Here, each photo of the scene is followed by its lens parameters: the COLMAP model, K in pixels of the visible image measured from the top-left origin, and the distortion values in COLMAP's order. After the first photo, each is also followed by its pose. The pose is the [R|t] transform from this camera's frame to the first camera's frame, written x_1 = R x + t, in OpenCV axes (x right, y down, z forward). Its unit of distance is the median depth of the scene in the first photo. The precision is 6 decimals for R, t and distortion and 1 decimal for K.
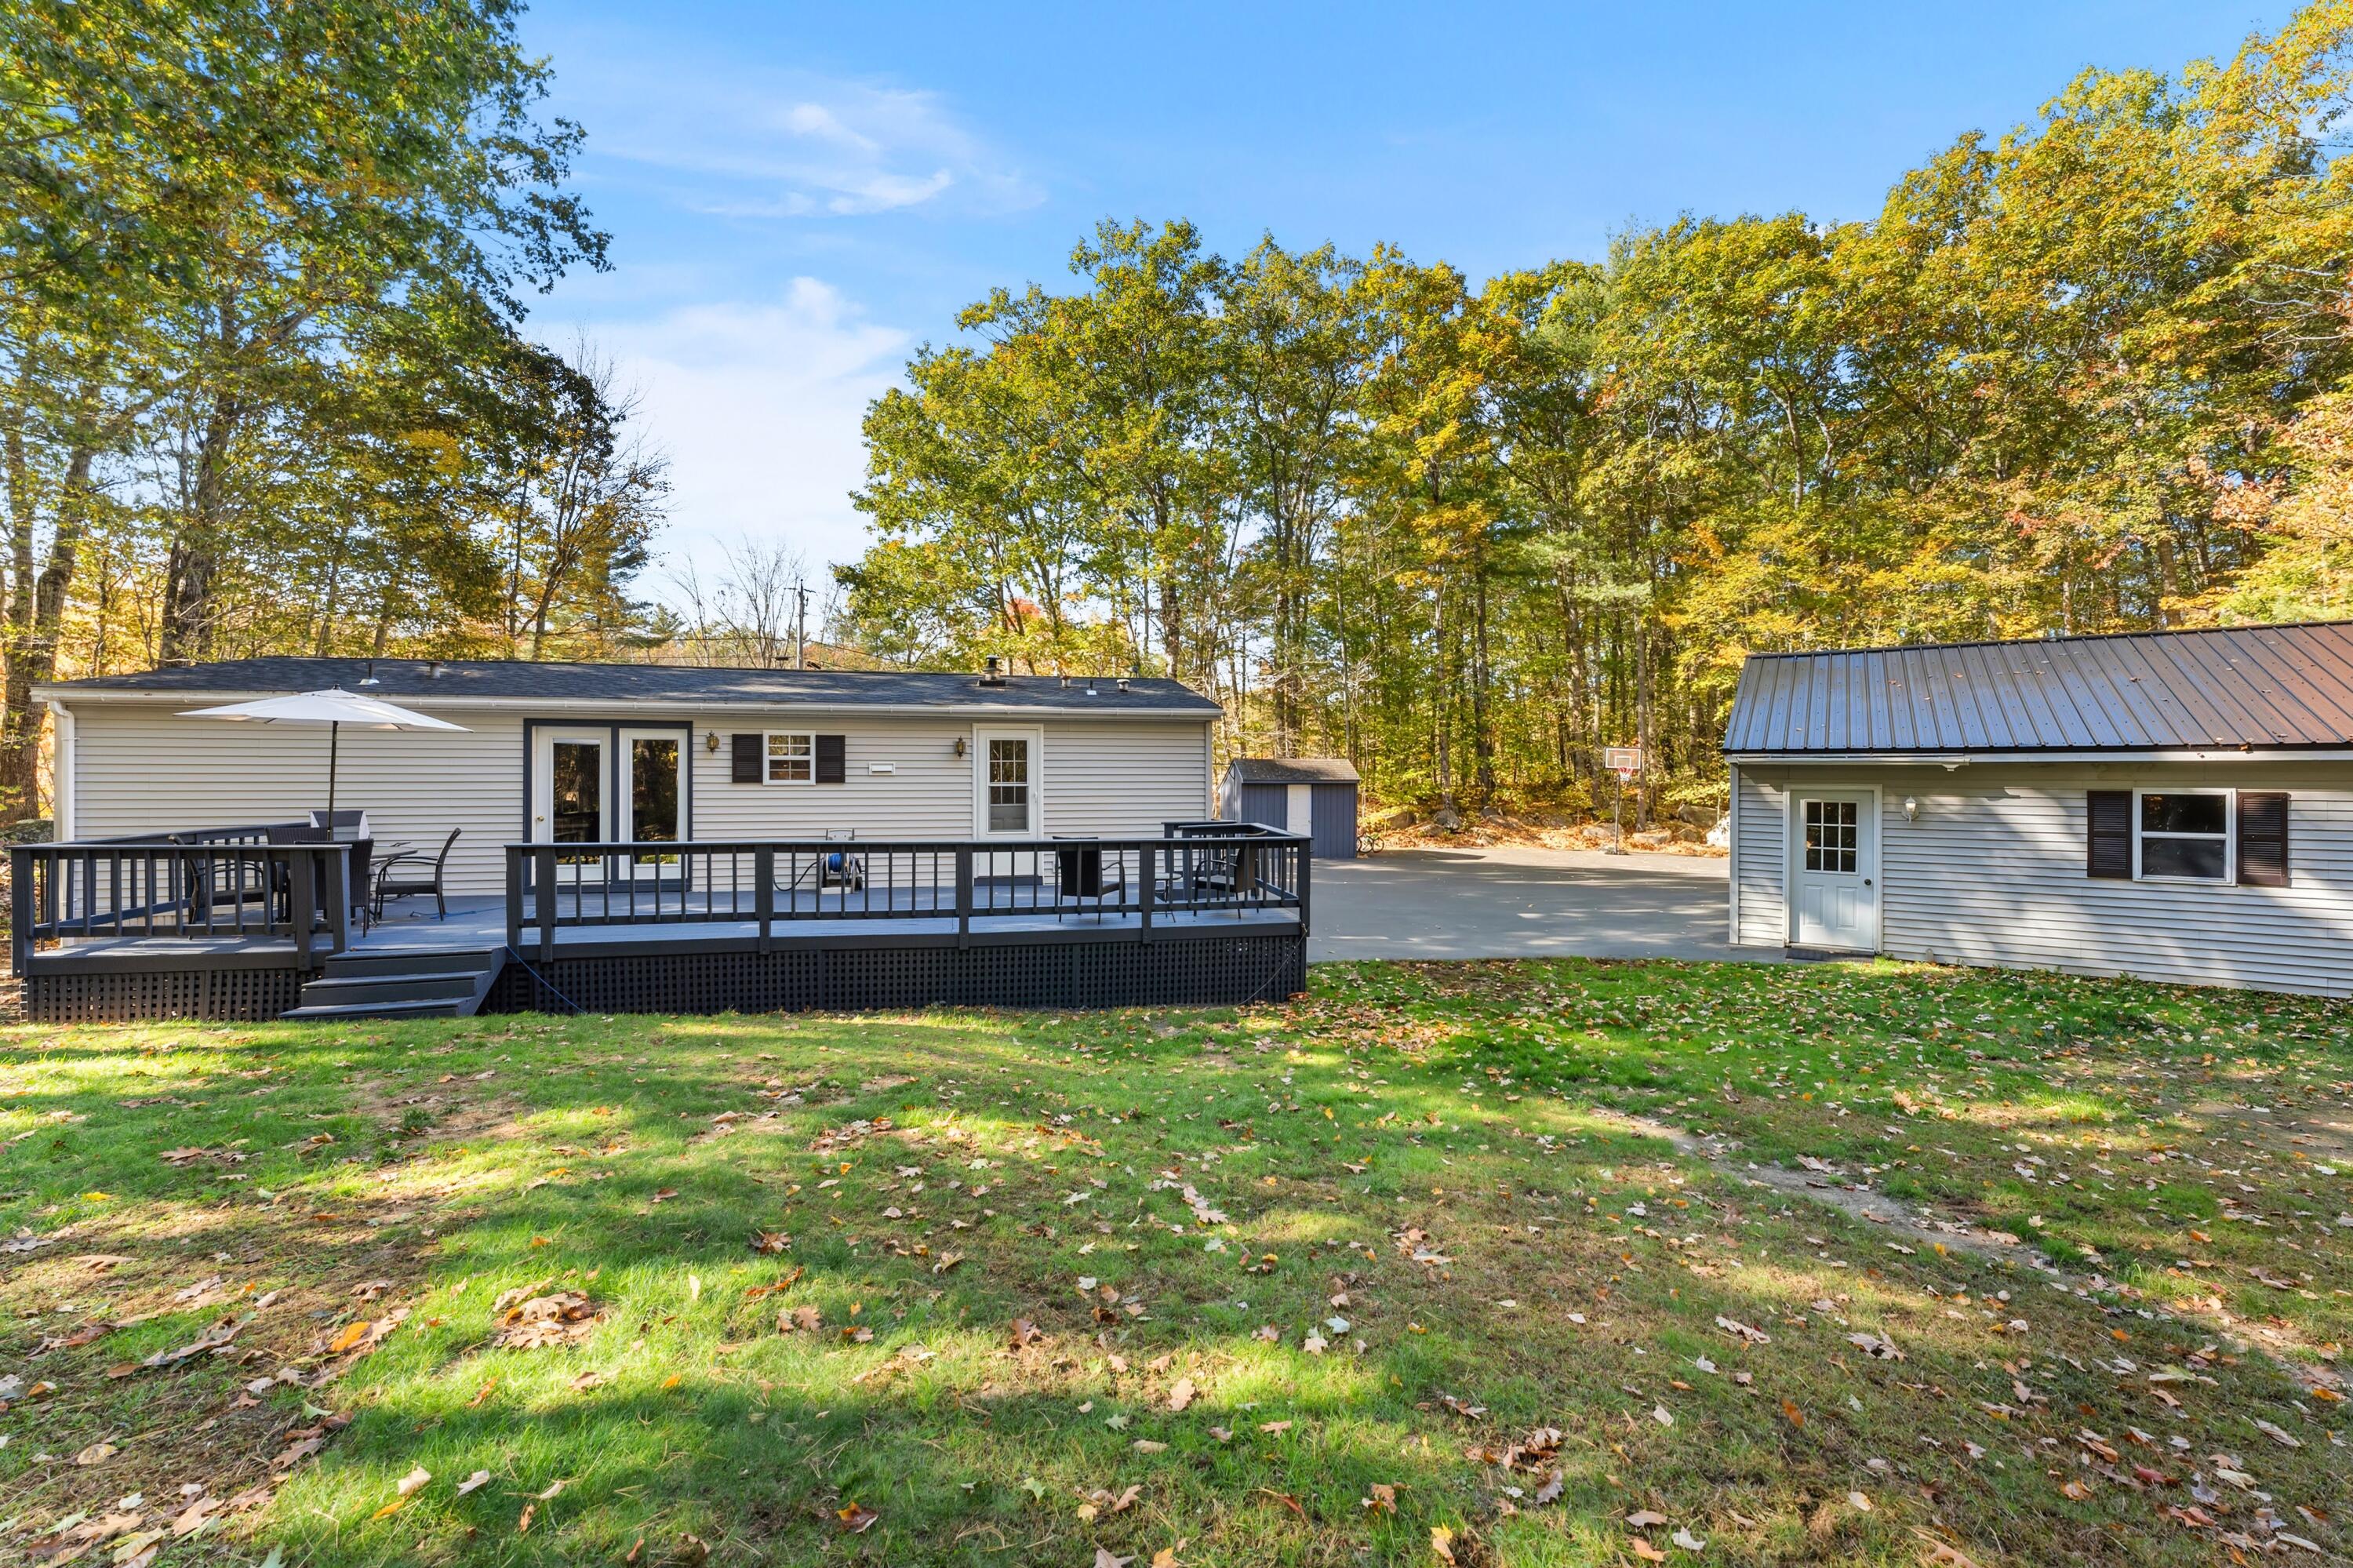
lens RADIAL K [[982.1, 0, 1176.5], [0, 982.1, 784.0], [0, 0, 1]] dist [0.049665, 0.000050]
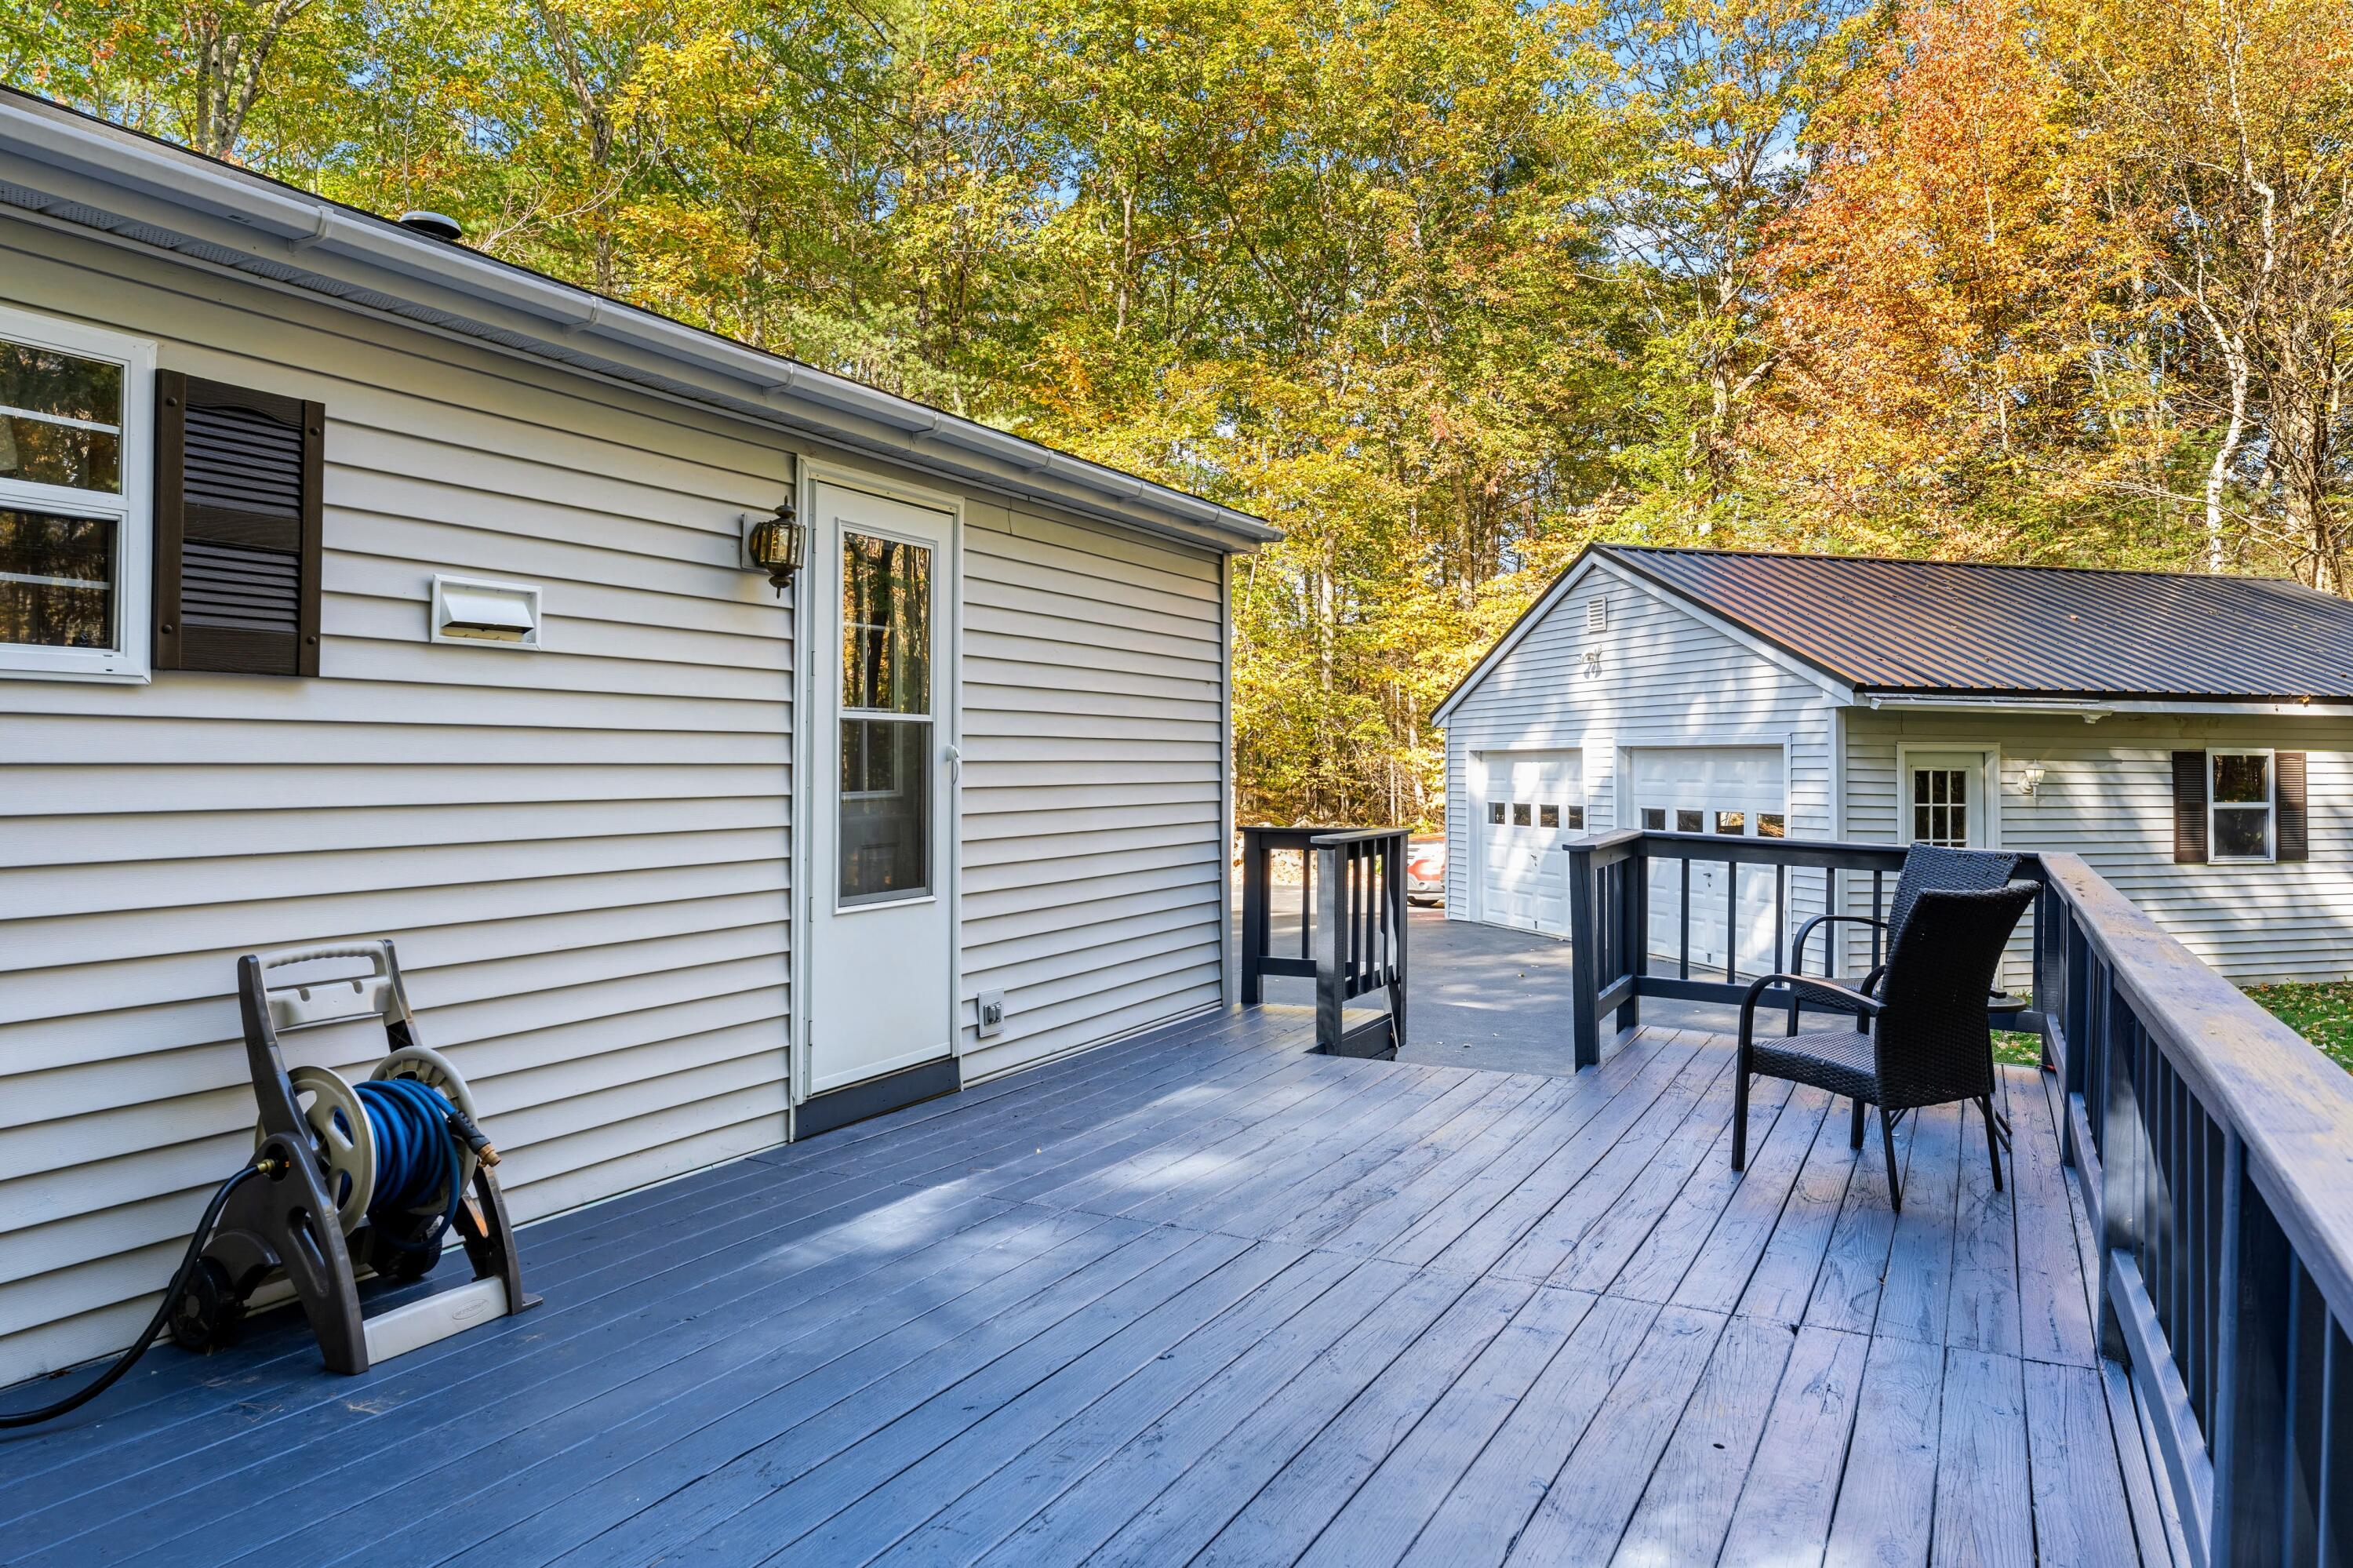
lens RADIAL K [[1604.4, 0, 1176.5], [0, 1604.4, 784.0], [0, 0, 1]] dist [0.007819, 0.001046]
pose [[0.629714, -0.009026, 0.776775, -0.463893], [0.004216, 0.999957, 0.008201, 0.015751], [-0.776816, -0.001890, 0.629725, 0.709256]]
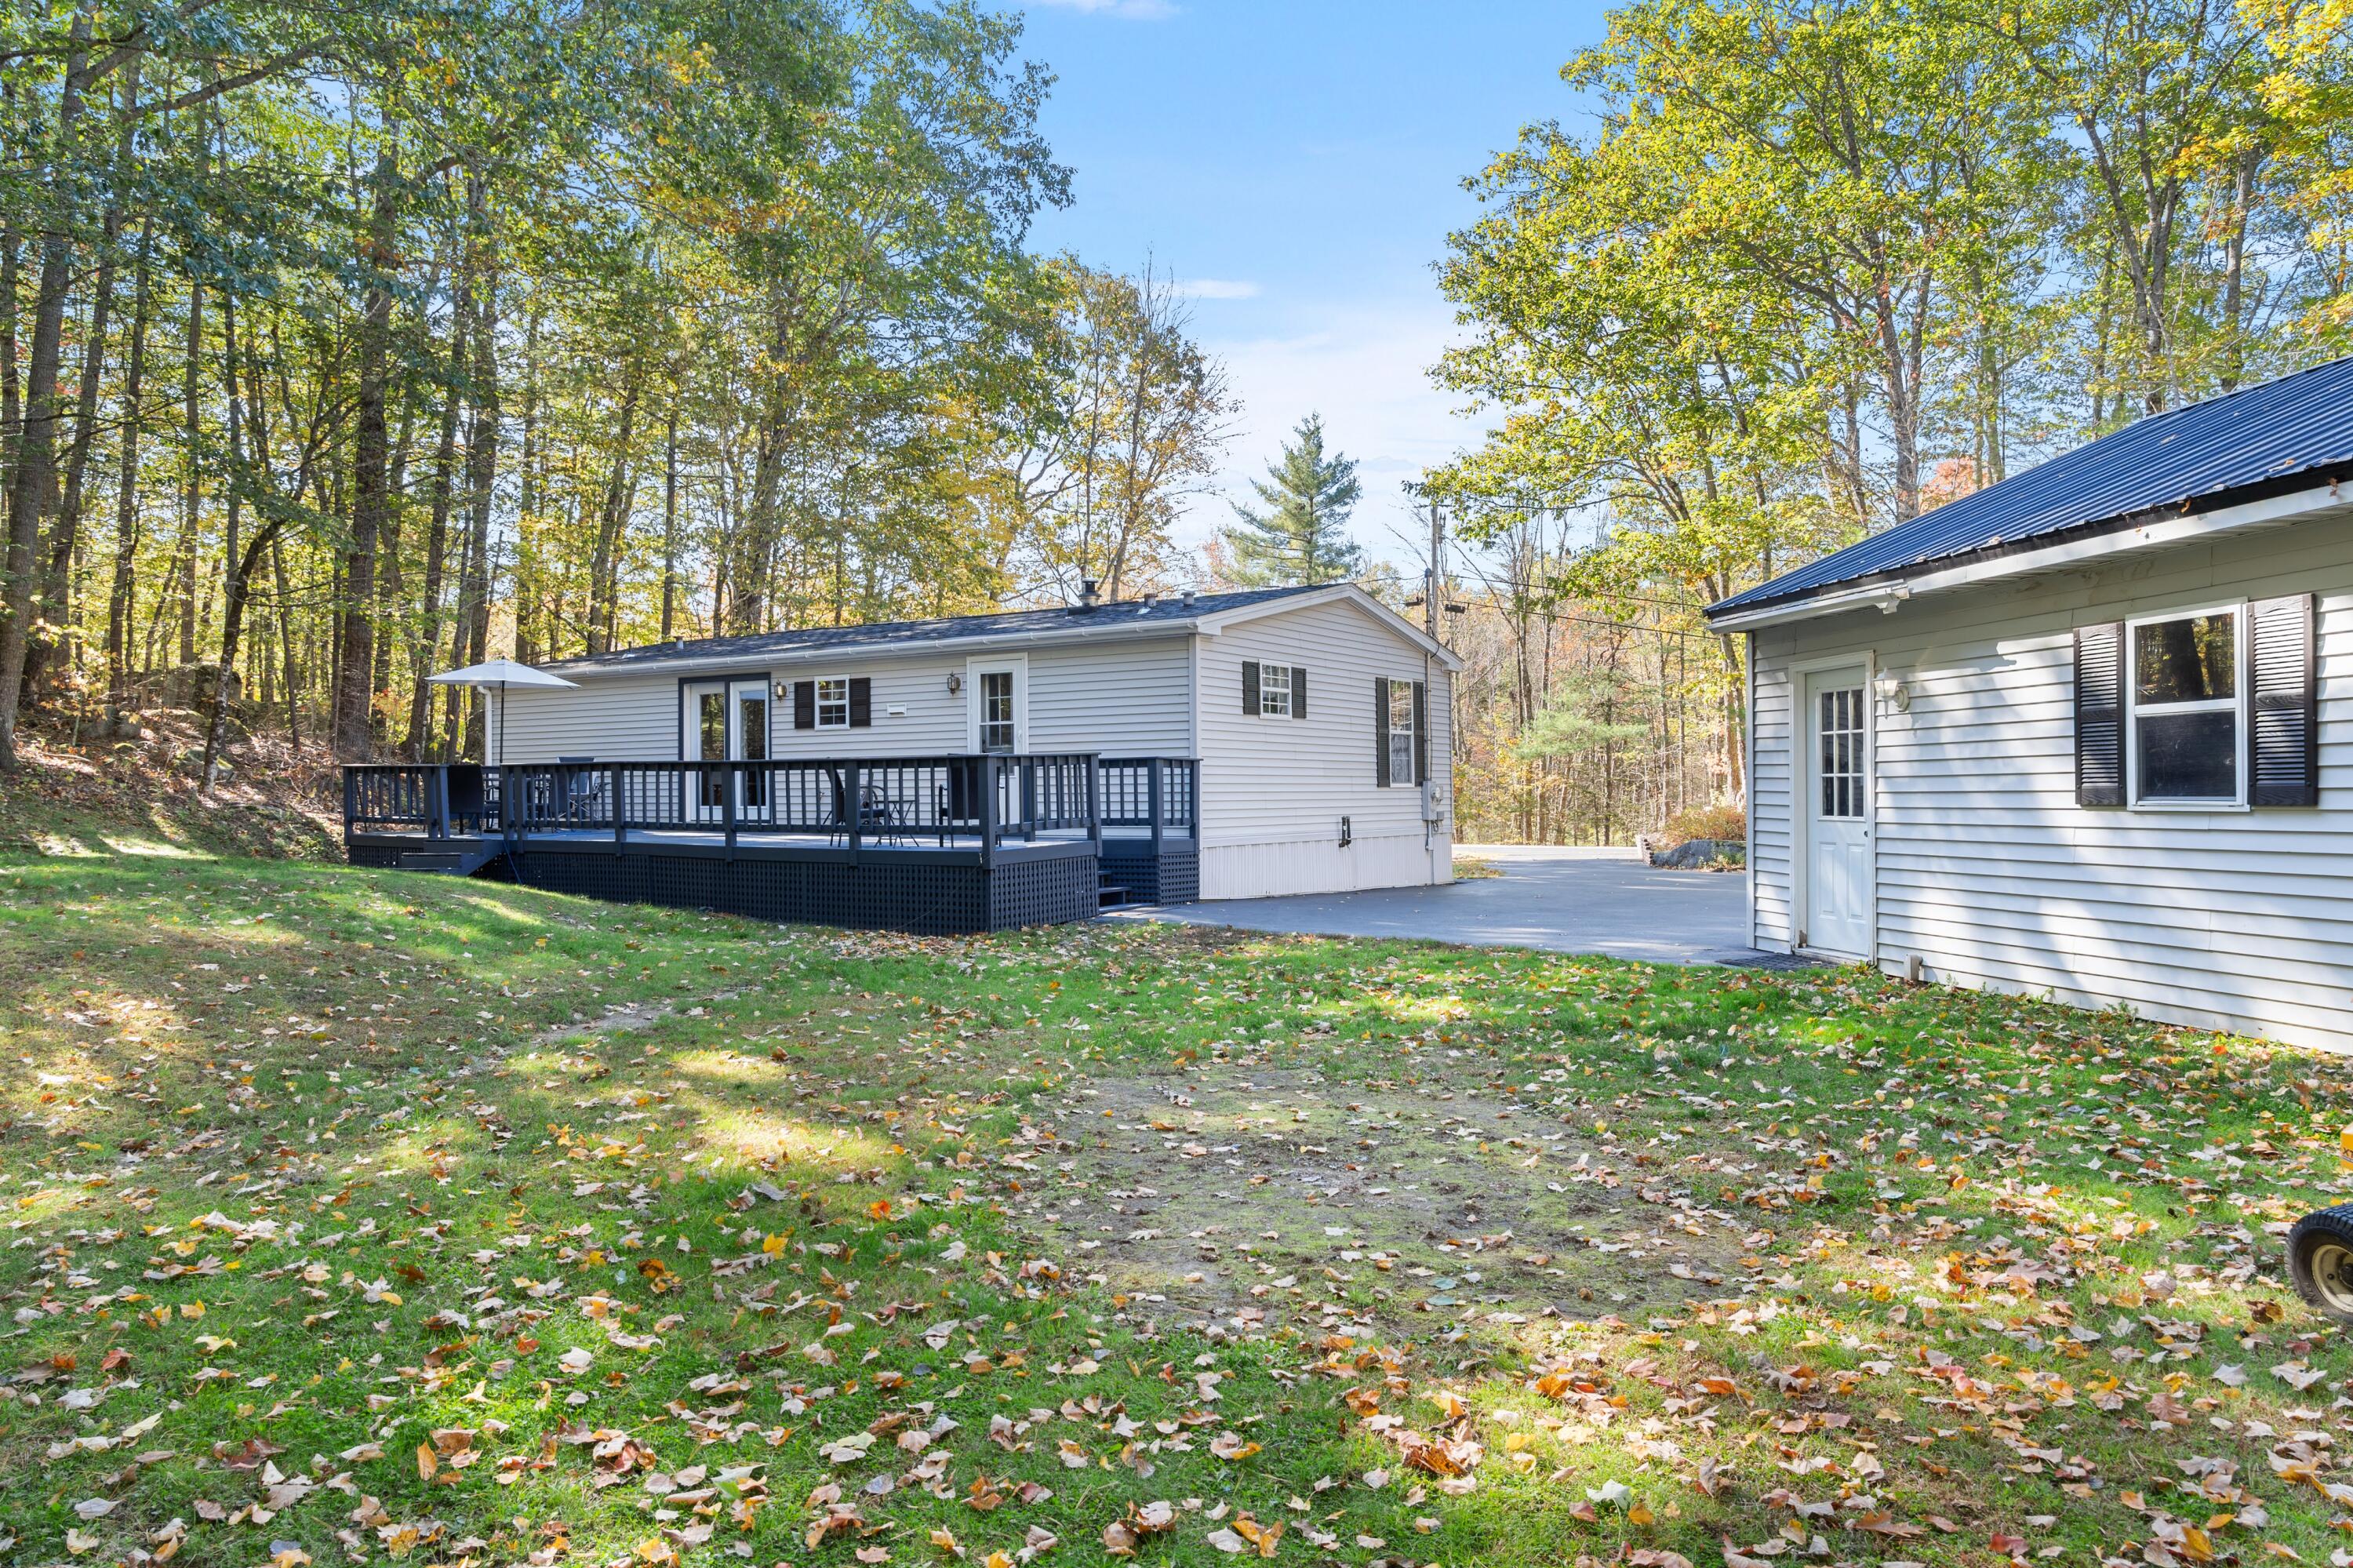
lens RADIAL K [[1554.1, 0, 1176.5], [0, 1554.1, 784.0], [0, 0, 1]] dist [0.000424, -0.000155]
pose [[0.699592, -0.011115, -0.714456, 0.968468], [0.001319, 0.999897, -0.014265, 0.077916], [0.714541, 0.009037, 0.699535, 0.151013]]
